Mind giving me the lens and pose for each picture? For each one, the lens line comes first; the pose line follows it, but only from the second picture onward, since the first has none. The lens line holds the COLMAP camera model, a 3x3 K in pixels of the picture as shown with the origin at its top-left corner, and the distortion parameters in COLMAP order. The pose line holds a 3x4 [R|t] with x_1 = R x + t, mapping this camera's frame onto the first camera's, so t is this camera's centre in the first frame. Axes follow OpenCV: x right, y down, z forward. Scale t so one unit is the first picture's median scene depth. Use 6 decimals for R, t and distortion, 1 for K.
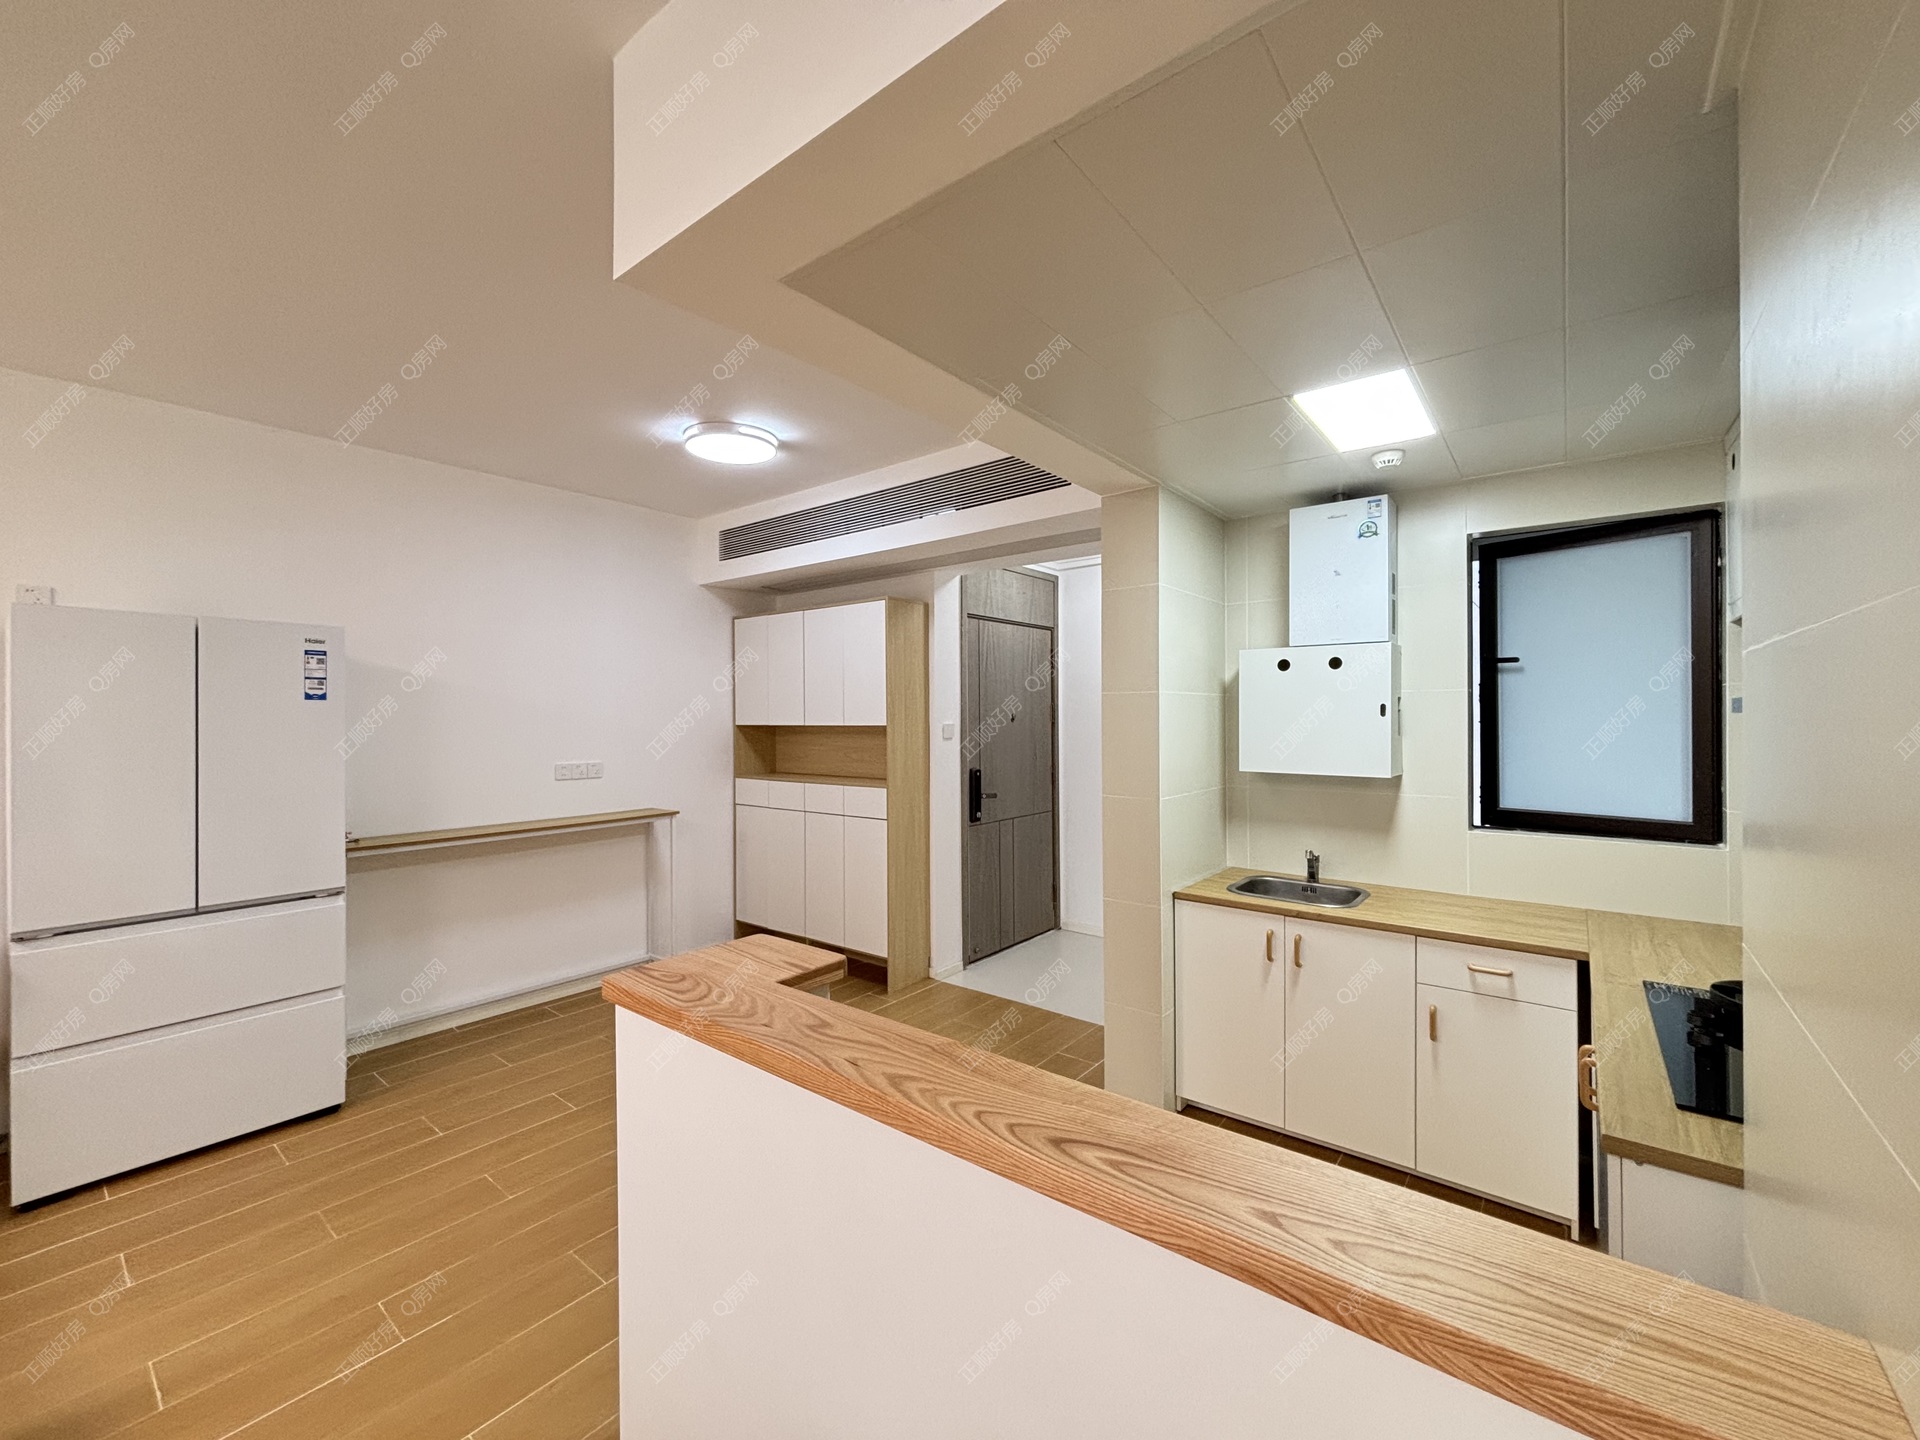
lens RADIAL K [[774.1, 0, 961.1], [0, 774.1, 725.9], [0, 0, 1]] dist [-0.000061, 0.000364]
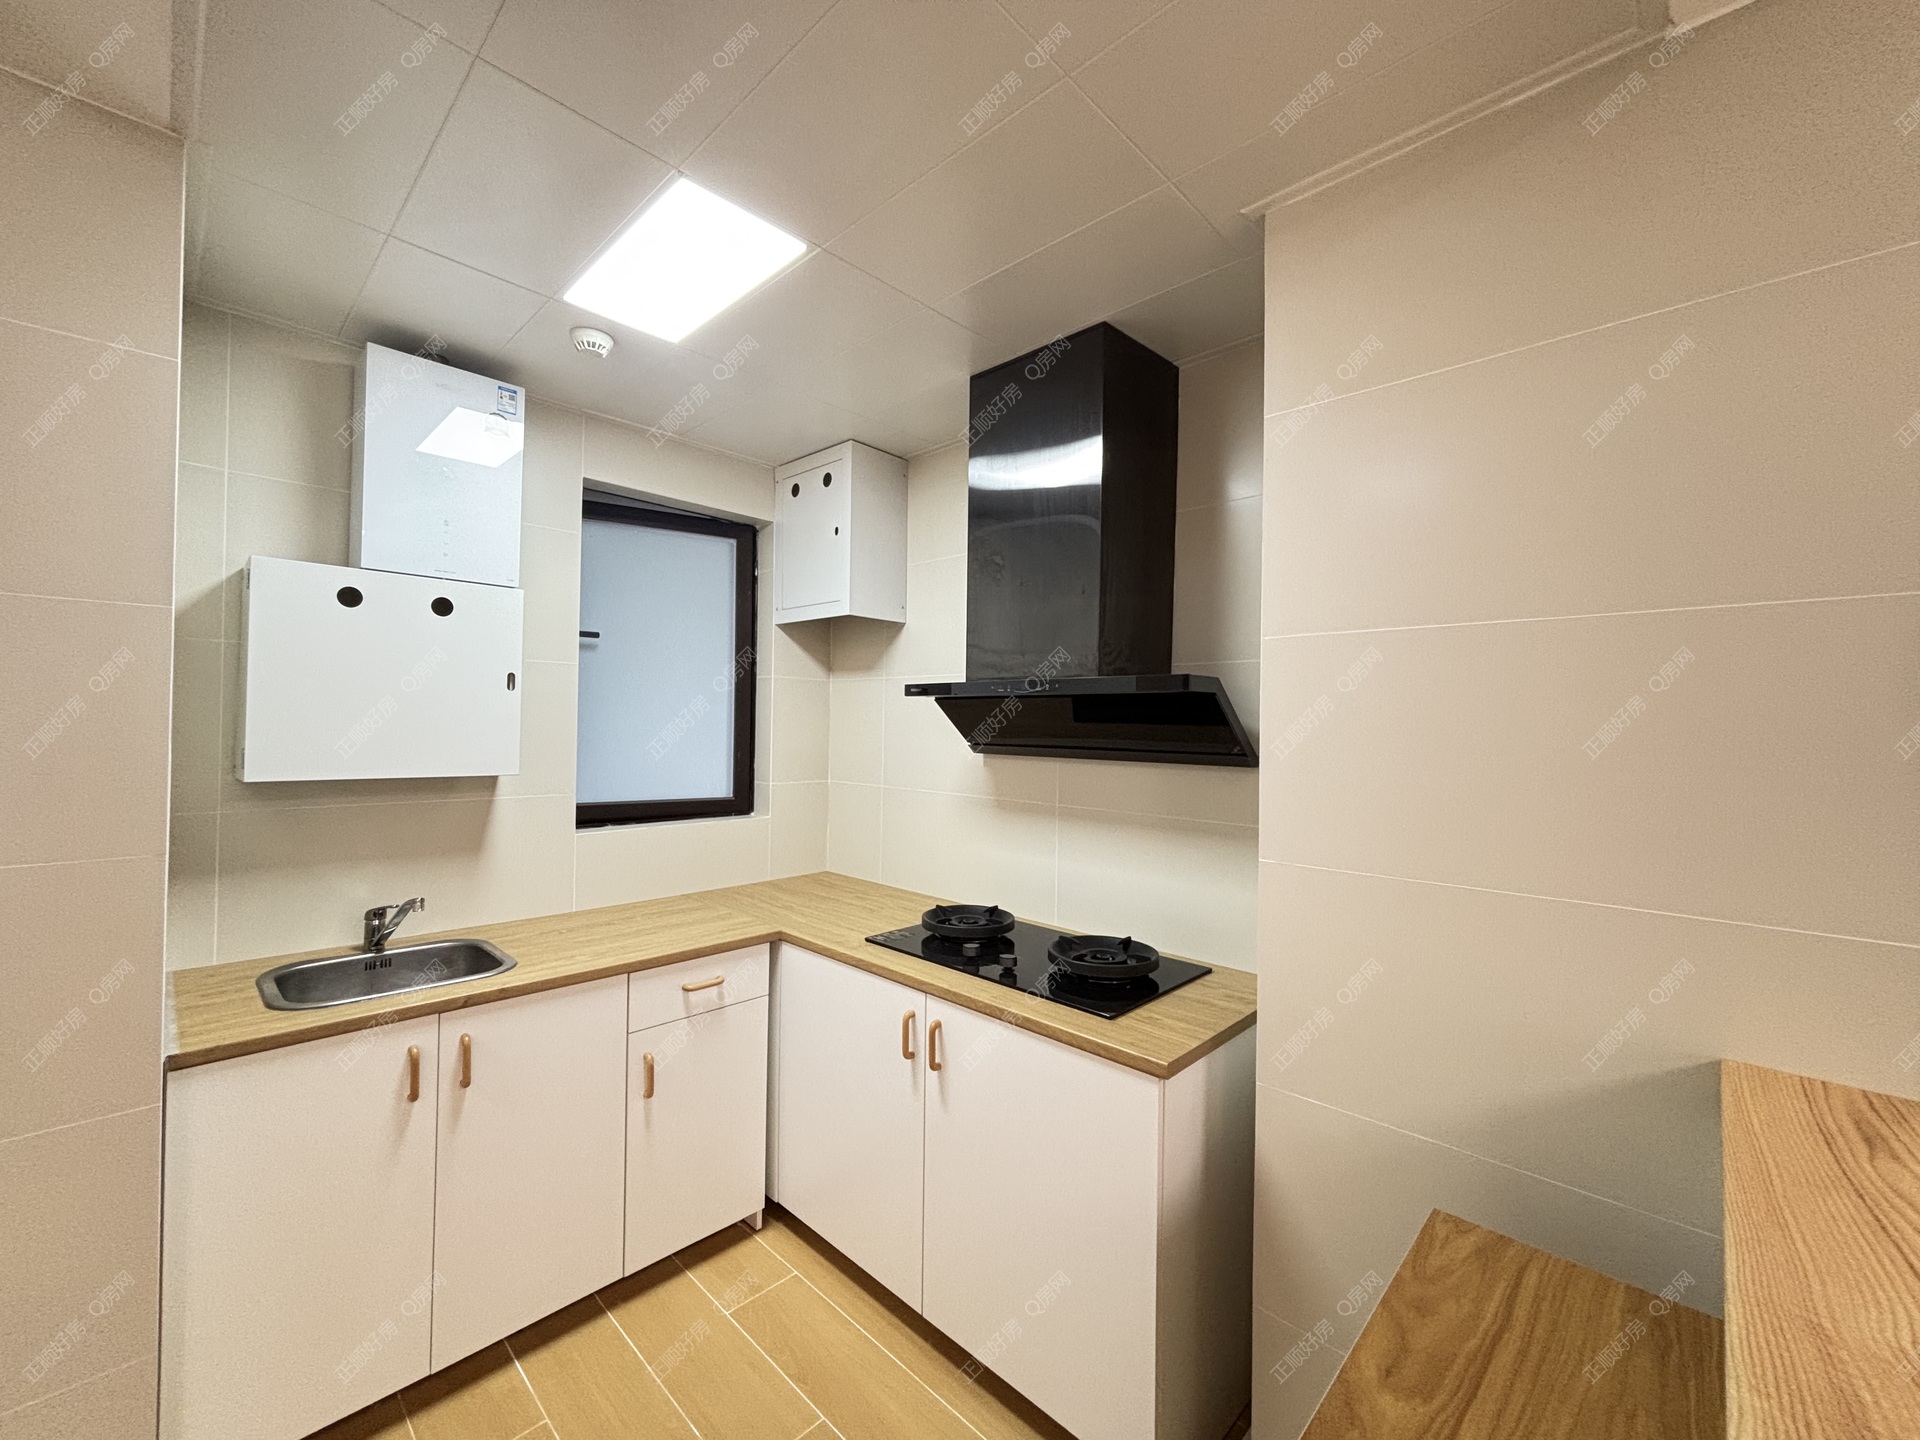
lens RADIAL K [[774.1, 0, 957.7], [0, 774.1, 719.4], [0, 0, 1]] dist [-0.000061, 0.000364]
pose [[0.108334, 0.014565, 0.994008, -0.134924], [-0.003384, 0.999892, -0.014282, 0.024997], [-0.994109, -0.001816, 0.108372, 0.532278]]
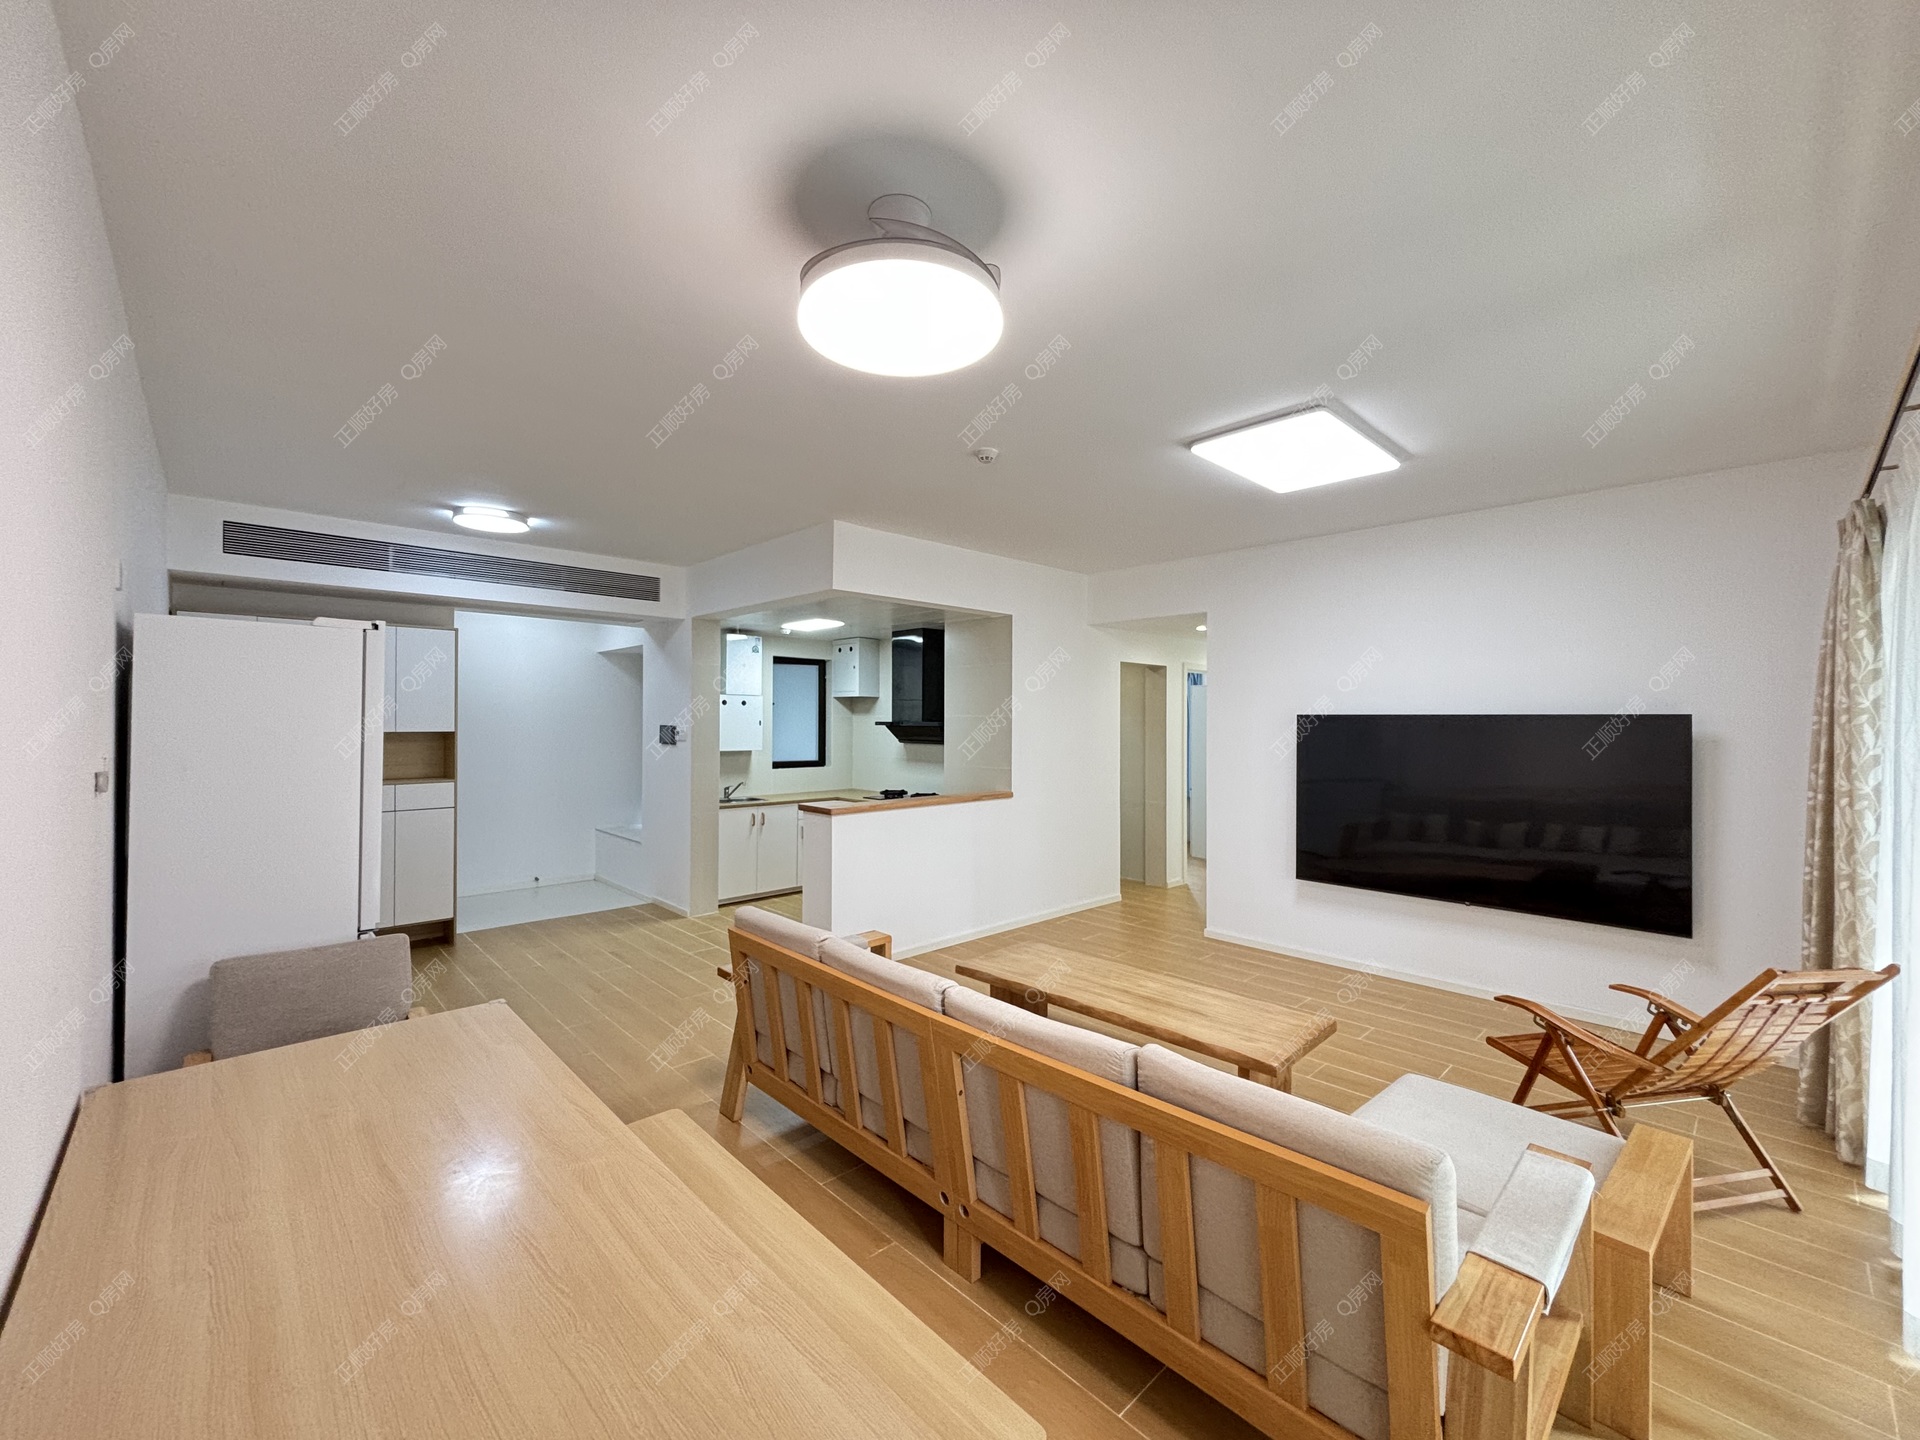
lens RADIAL K [[774.1, 0, 960.0], [0, 774.1, 715.2], [0, 0, 1]] dist [-0.000061, 0.000364]
pose [[0.154209, 0.011170, 0.987975, -1.909223], [0.007879, 0.999890, -0.012535, -0.009572], [-0.988007, 0.009717, 0.154104, -0.022898]]
